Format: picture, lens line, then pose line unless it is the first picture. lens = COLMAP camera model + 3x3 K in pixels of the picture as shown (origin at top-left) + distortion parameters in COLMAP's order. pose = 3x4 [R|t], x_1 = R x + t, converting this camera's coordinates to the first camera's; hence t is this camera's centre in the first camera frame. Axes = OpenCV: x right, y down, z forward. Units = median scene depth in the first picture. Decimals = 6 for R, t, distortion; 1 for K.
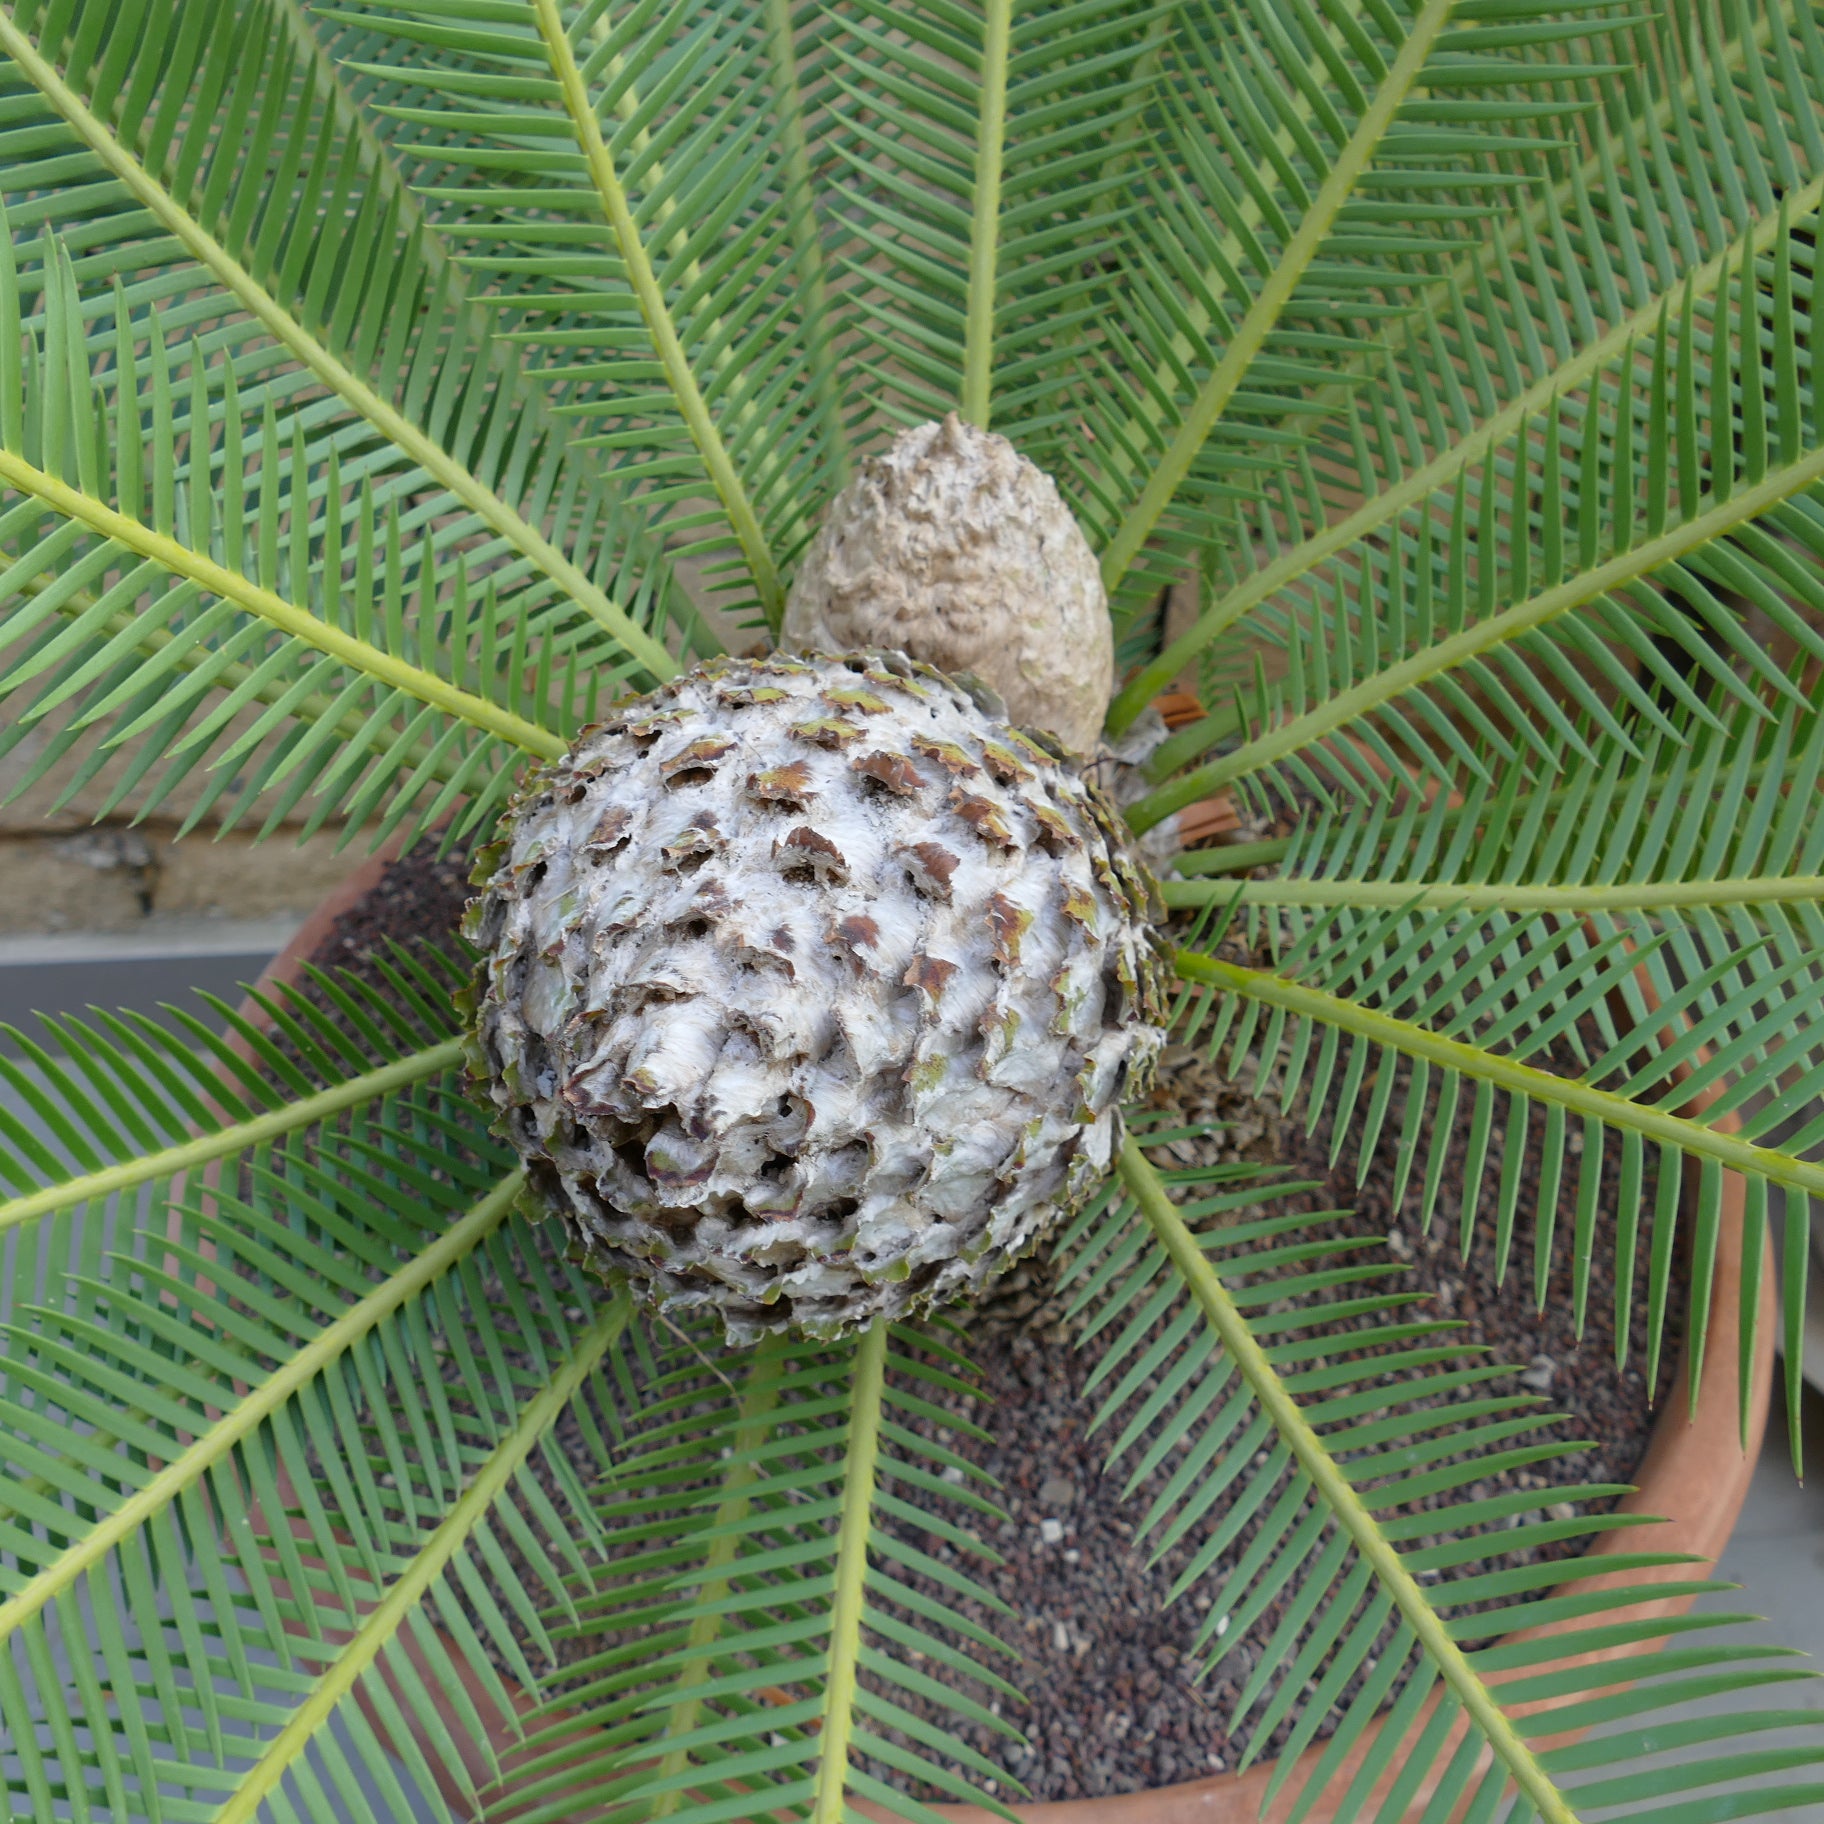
lens RADIAL K [[1961.8, 0, 906.5], [0, 1961.8, 906.3], [0, 0, 1]] dist [-0.019533, 0.024865]
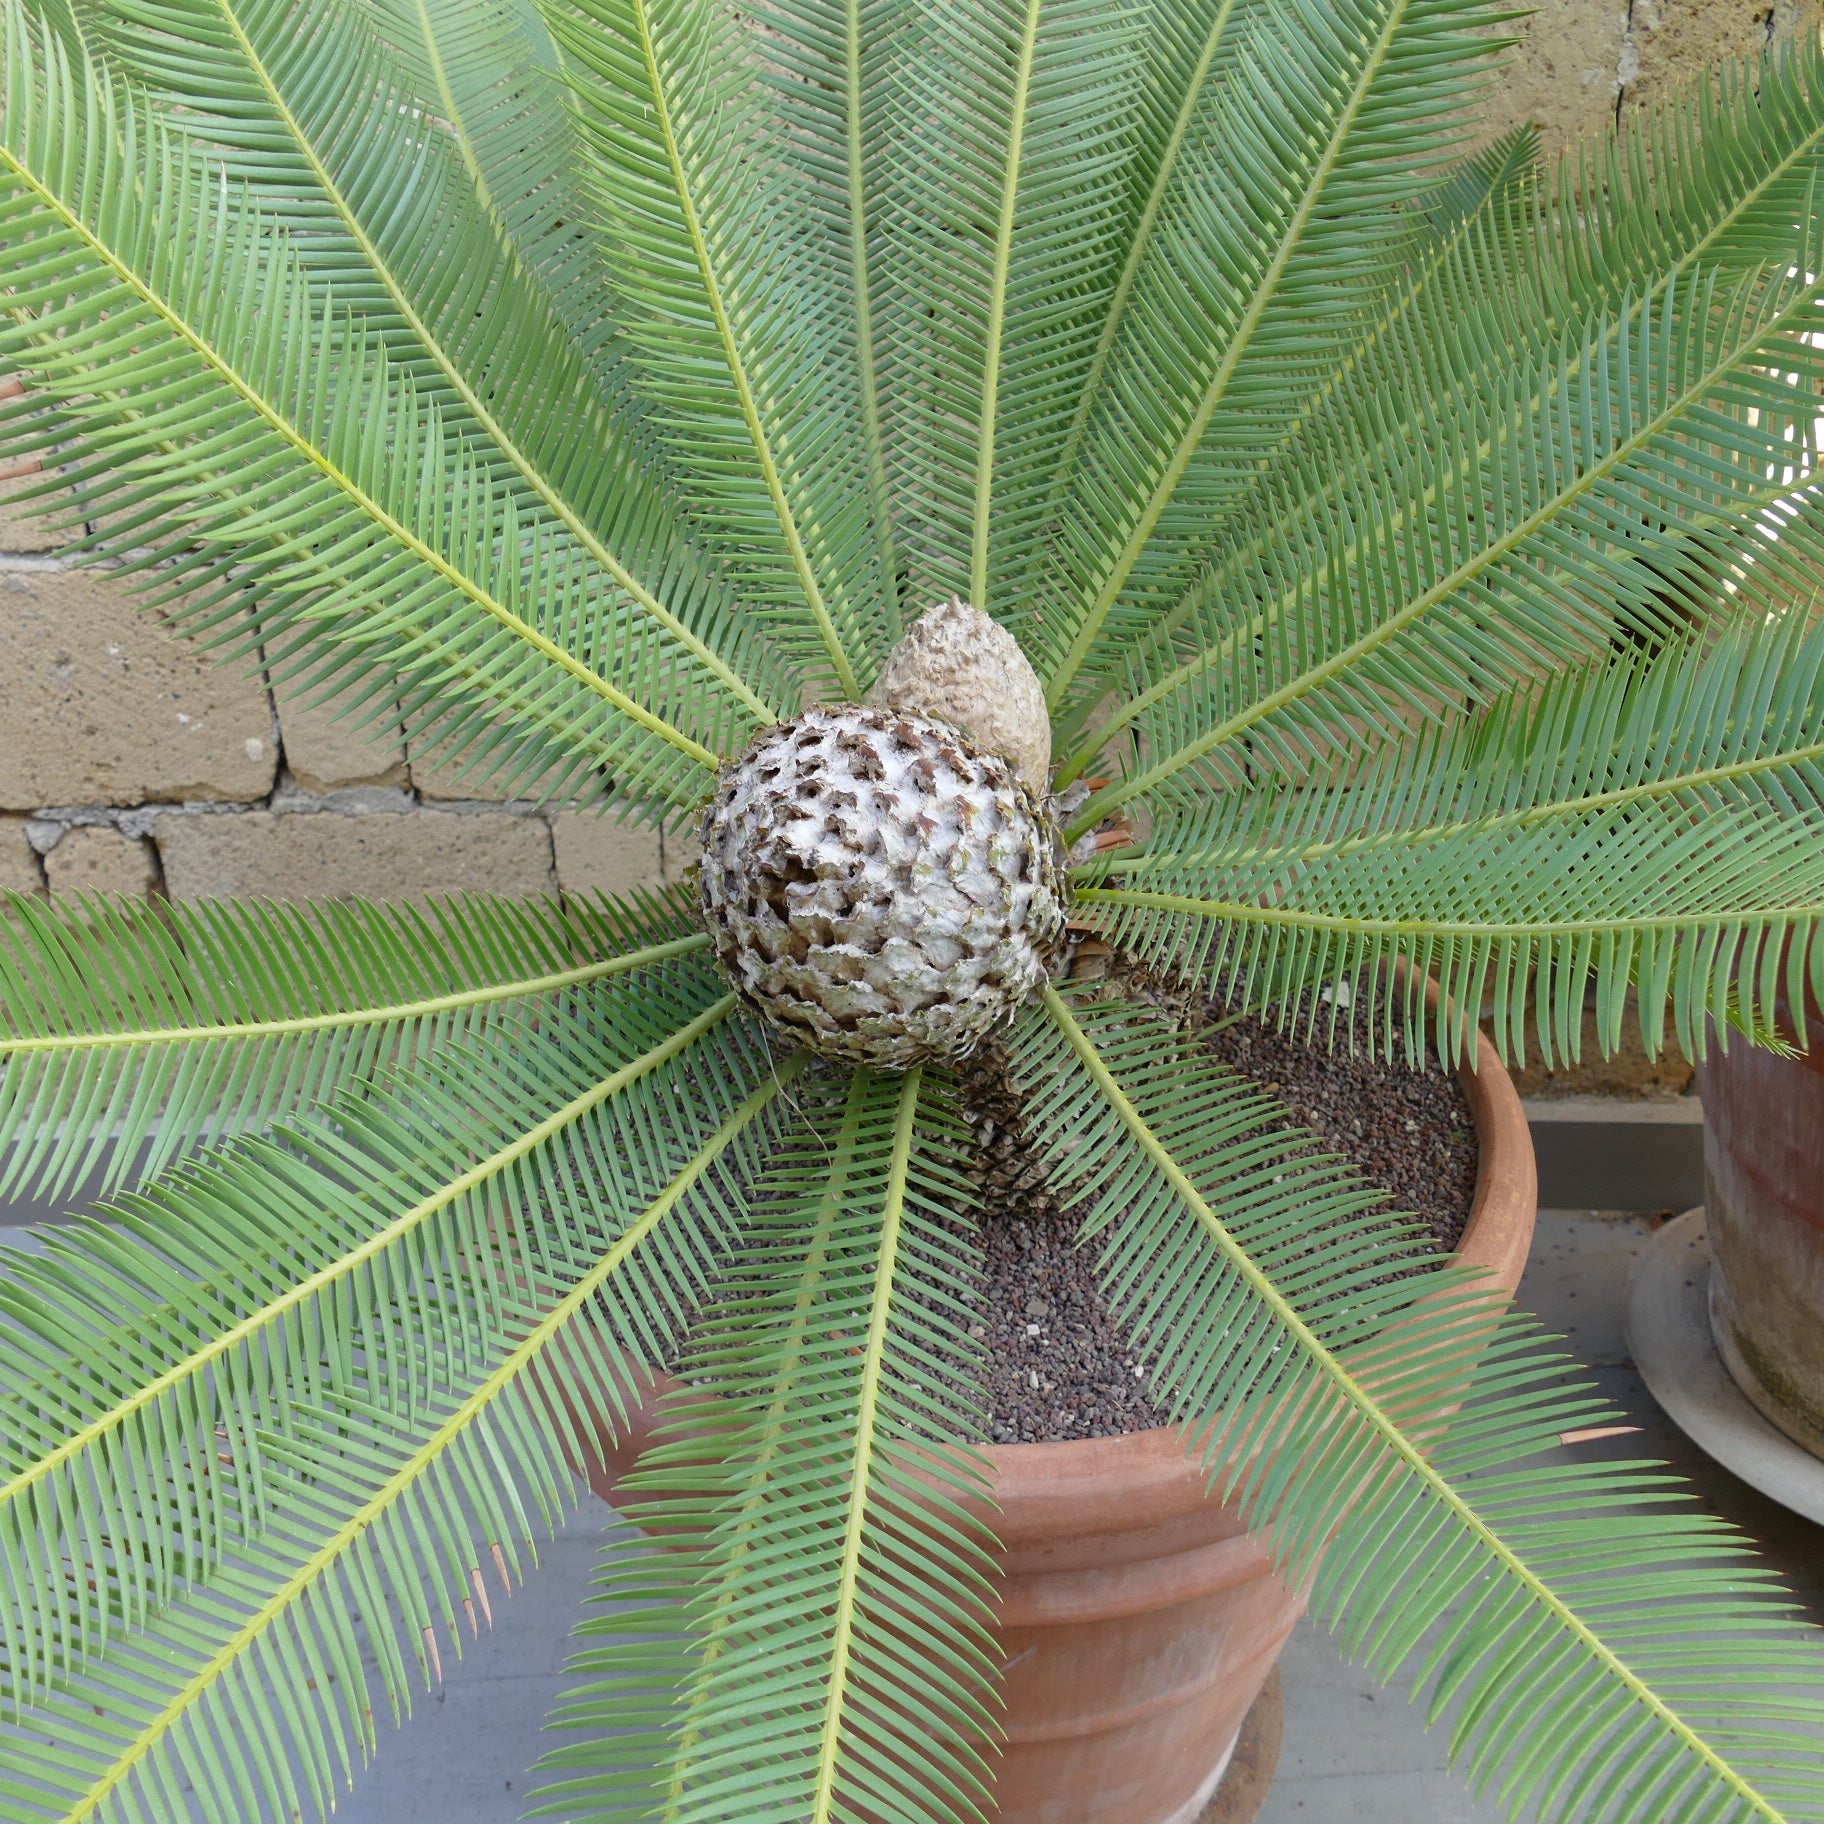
lens RADIAL K [[1961.8, 0, 906.5], [0, 1961.8, 906.3], [0, 0, 1]] dist [-0.019533, 0.024865]
pose [[0.998357, 0.002601, -0.057238, 0.085400], [-0.013433, 0.981751, -0.189697, 0.391412], [0.055700, 0.190154, 0.980173, -0.765649]]
